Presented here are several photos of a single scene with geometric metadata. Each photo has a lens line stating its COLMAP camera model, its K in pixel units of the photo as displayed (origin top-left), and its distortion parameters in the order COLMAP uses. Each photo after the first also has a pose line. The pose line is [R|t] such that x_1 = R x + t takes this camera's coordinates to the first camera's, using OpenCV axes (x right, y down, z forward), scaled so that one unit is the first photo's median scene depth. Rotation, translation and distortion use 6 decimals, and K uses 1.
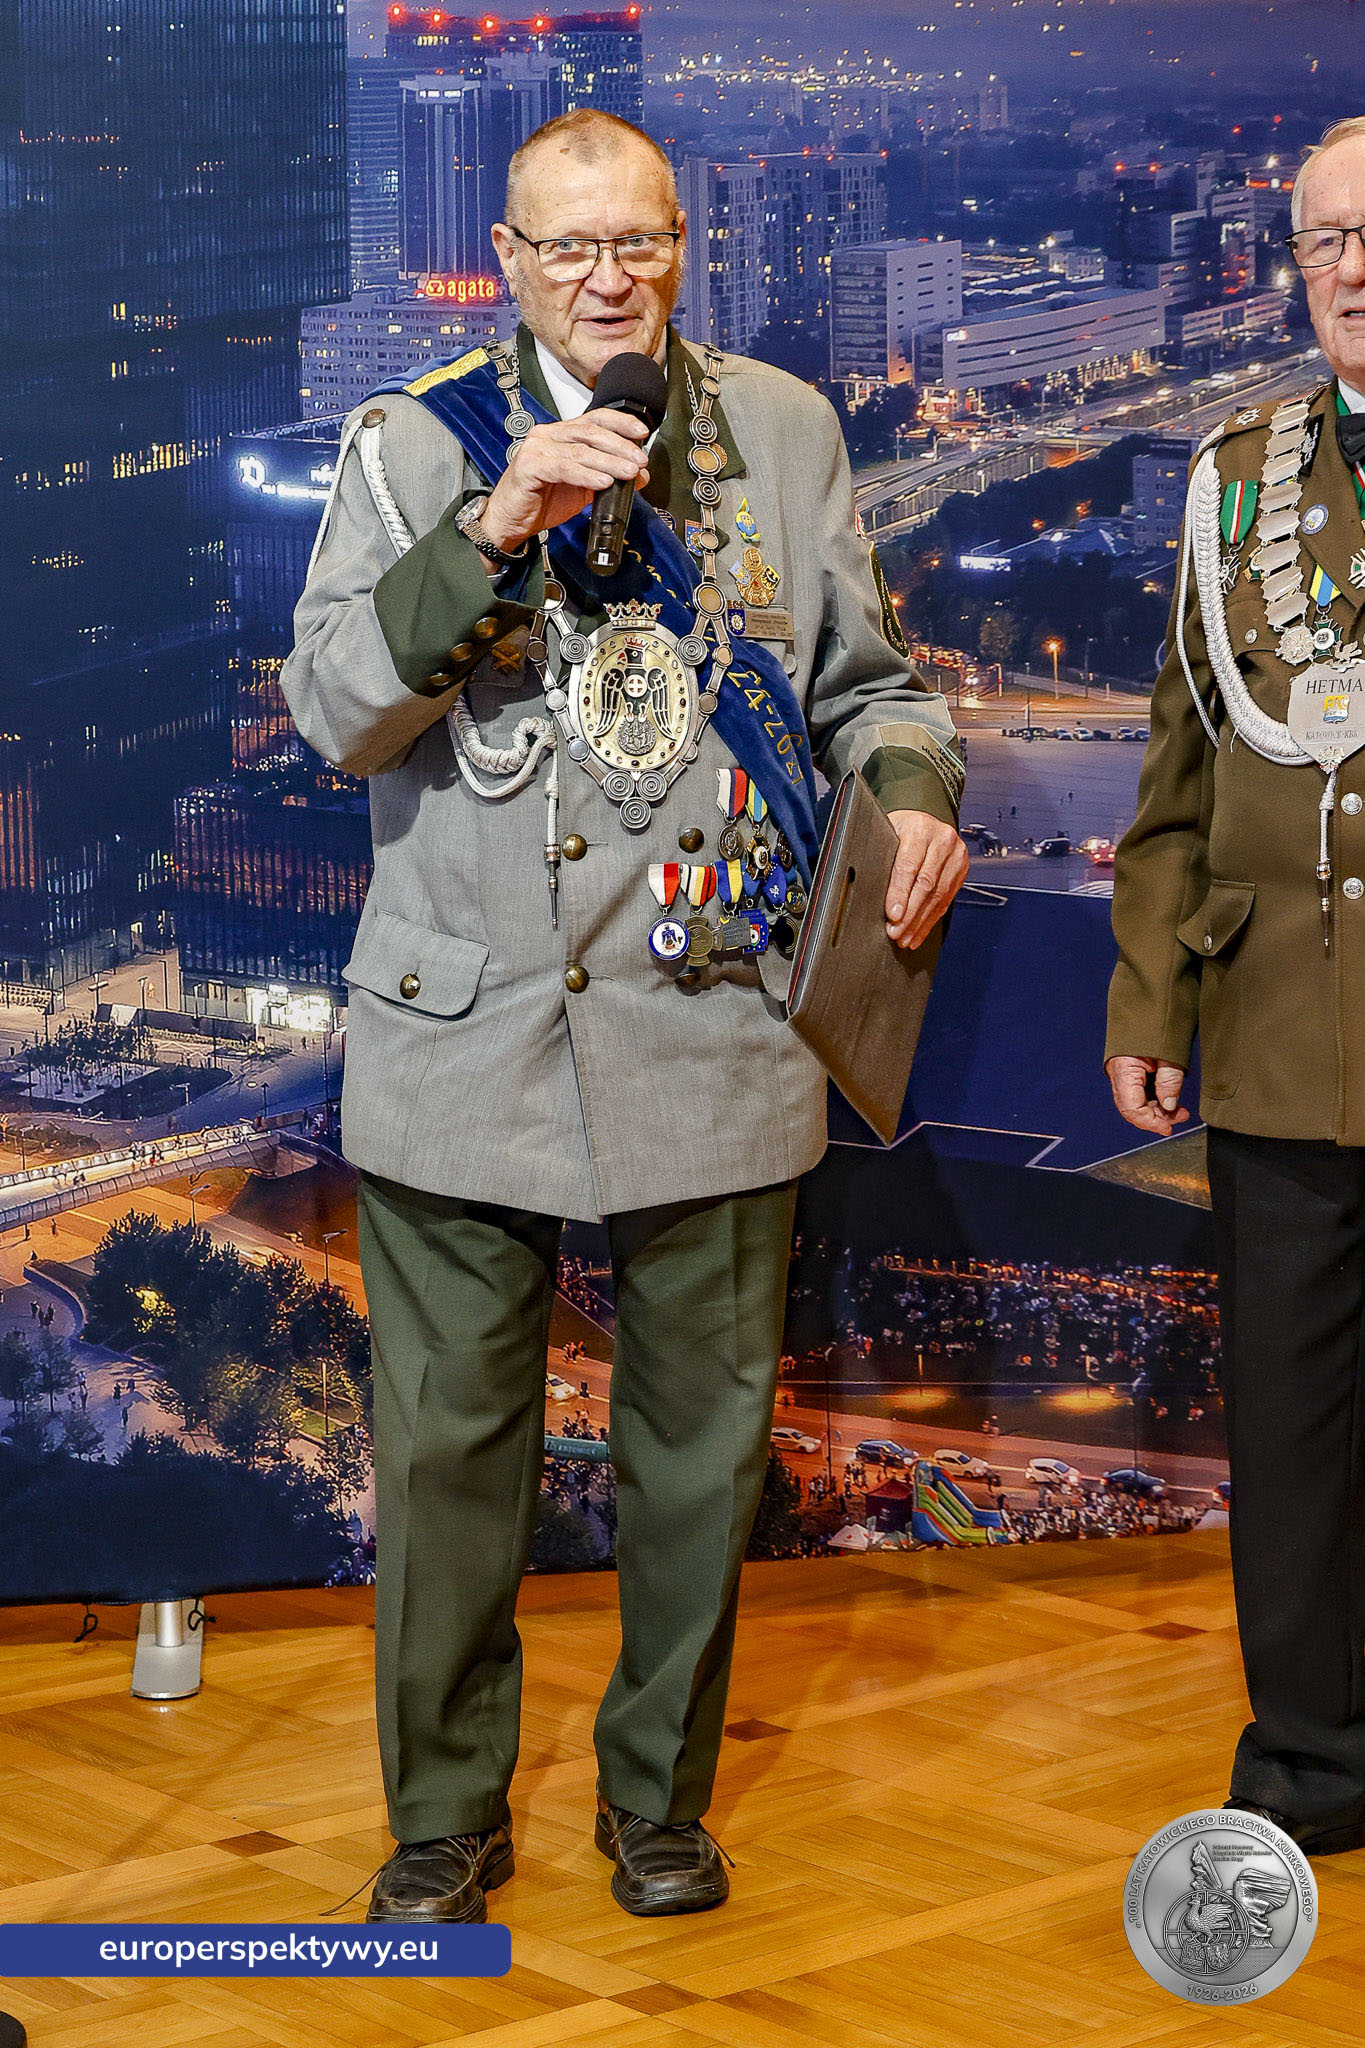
lens RADIAL K [[4415.7, 0, 681.1], [0, 4415.7, 1046.1], [0, 0, 1]] dist [-0.215361, 0.000000]
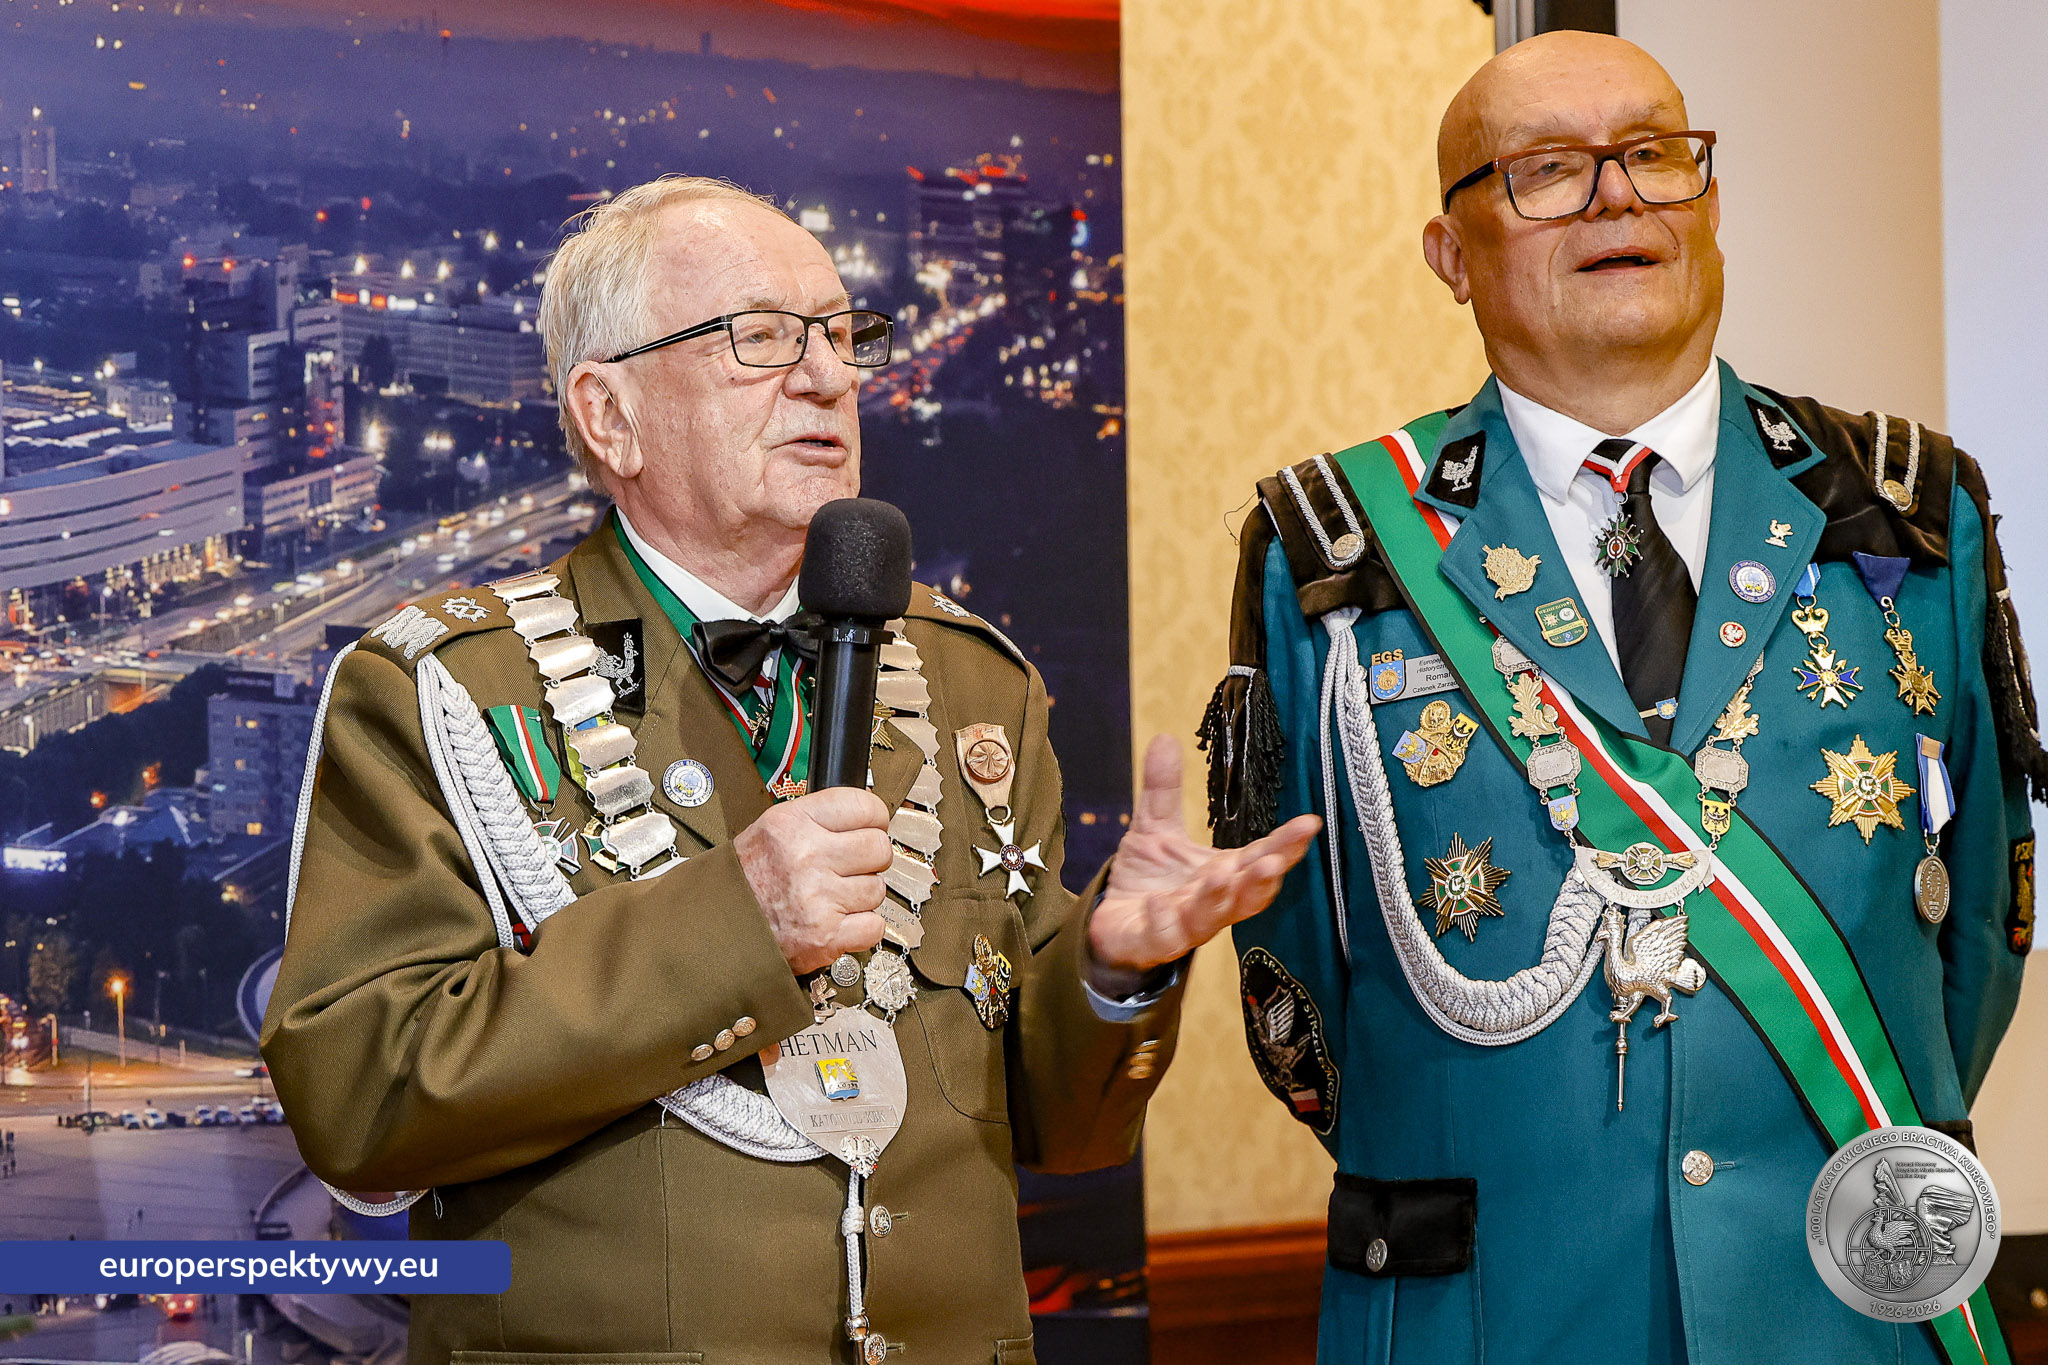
lens RADIAL K [[5781.7, 0, 1242.0], [0, 5781.7, 732.4], [0, 0, 1]] dist [0.067279, 0.000000]
pose [[0.730100, 0.005948, 0.683314, -0.382202], [0.088625, 0.990692, -0.103317, -0.024826], [-0.677569, 0.135990, 0.722778, 0.262700]]
